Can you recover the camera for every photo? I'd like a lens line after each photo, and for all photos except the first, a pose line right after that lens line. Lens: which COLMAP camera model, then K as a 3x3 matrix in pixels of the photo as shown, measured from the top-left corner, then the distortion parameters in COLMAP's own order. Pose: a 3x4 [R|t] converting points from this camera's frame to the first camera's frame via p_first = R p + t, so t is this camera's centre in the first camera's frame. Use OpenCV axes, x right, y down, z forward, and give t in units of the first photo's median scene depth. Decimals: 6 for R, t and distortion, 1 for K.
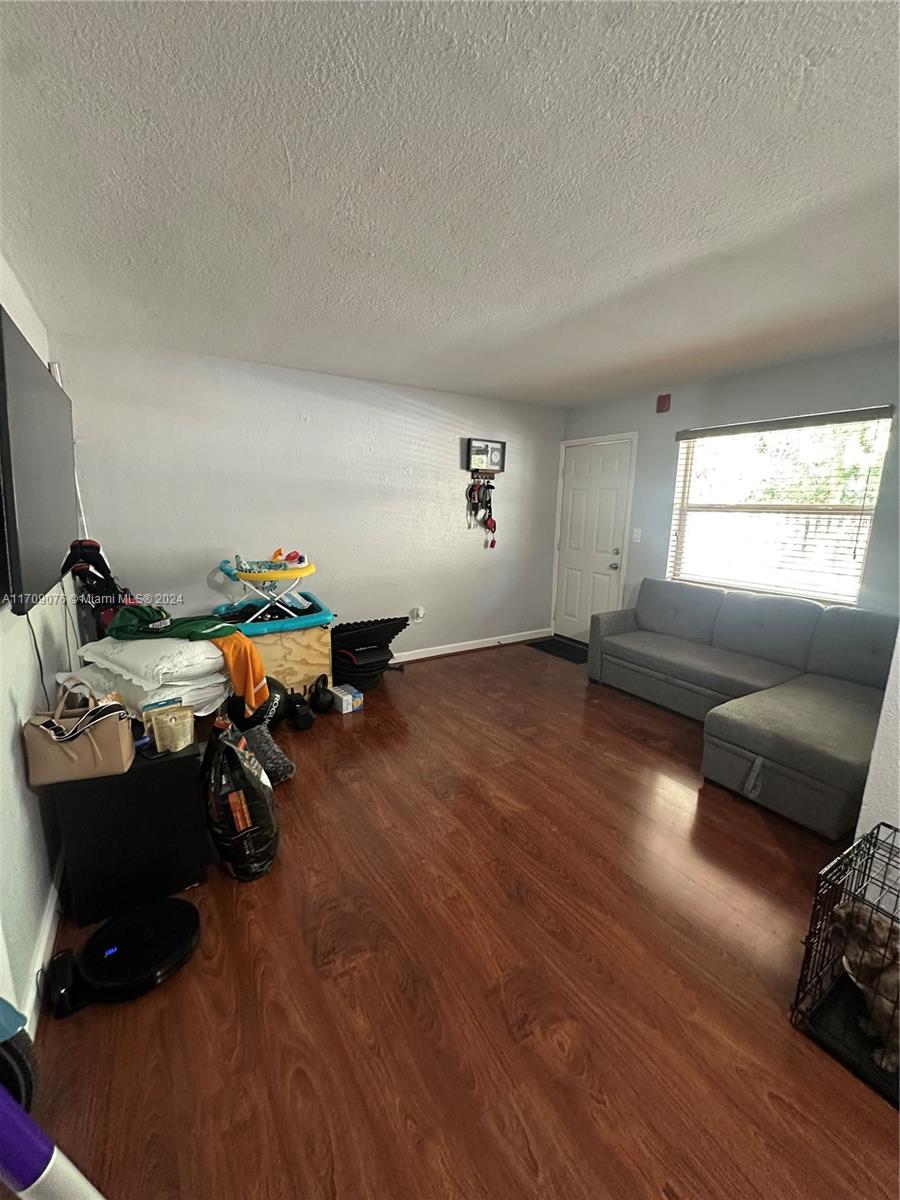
lens RADIAL K [[481.7, 0, 452.3], [0, 481.7, 602.5], [0, 0, 1]] dist [0.000714, 0.000355]
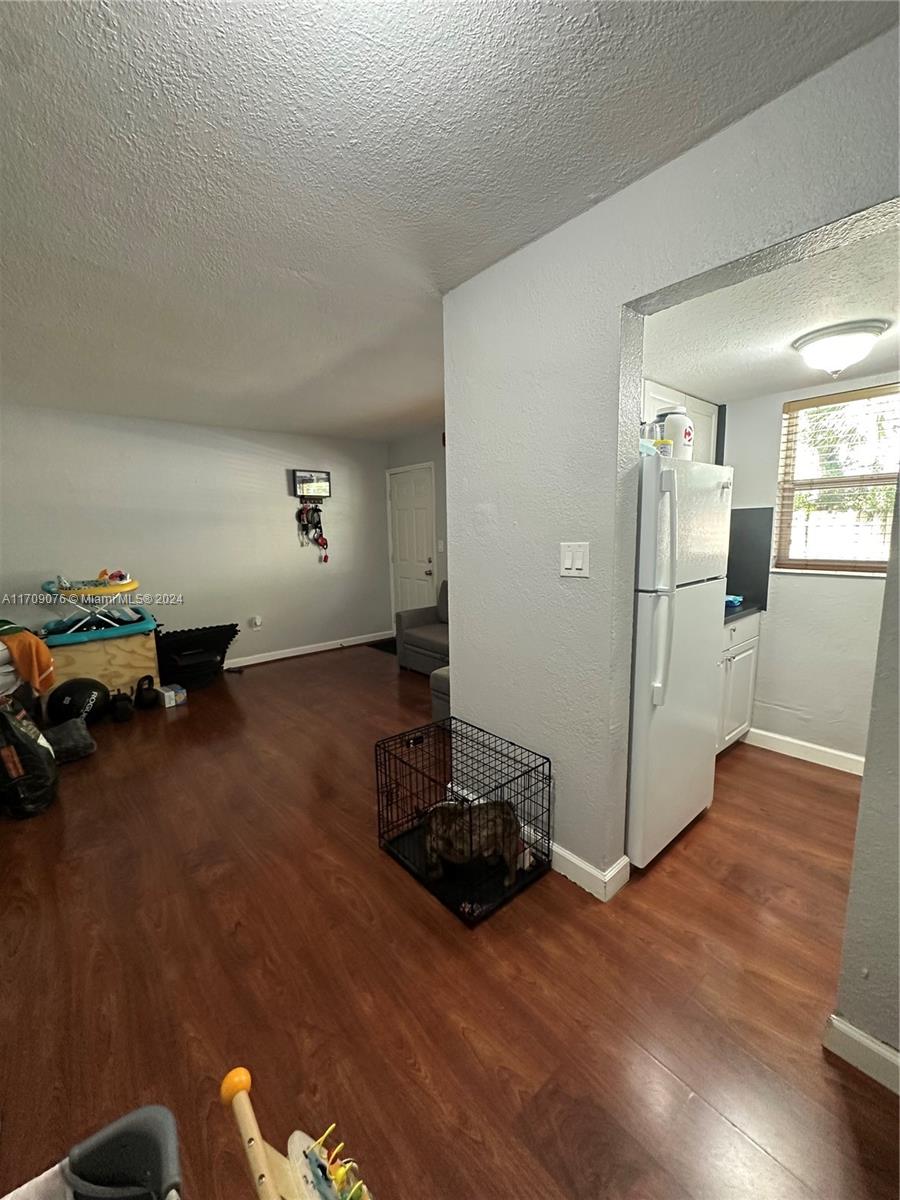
lens RADIAL K [[481.7, 0, 449.4], [0, 481.7, 602.9], [0, 0, 1]] dist [0.000714, 0.000355]
pose [[0.990314, -0.056300, 0.126920, 0.301057], [0.061907, 0.997253, -0.040676, 0.065257], [-0.124281, 0.048139, 0.991079, -0.235694]]
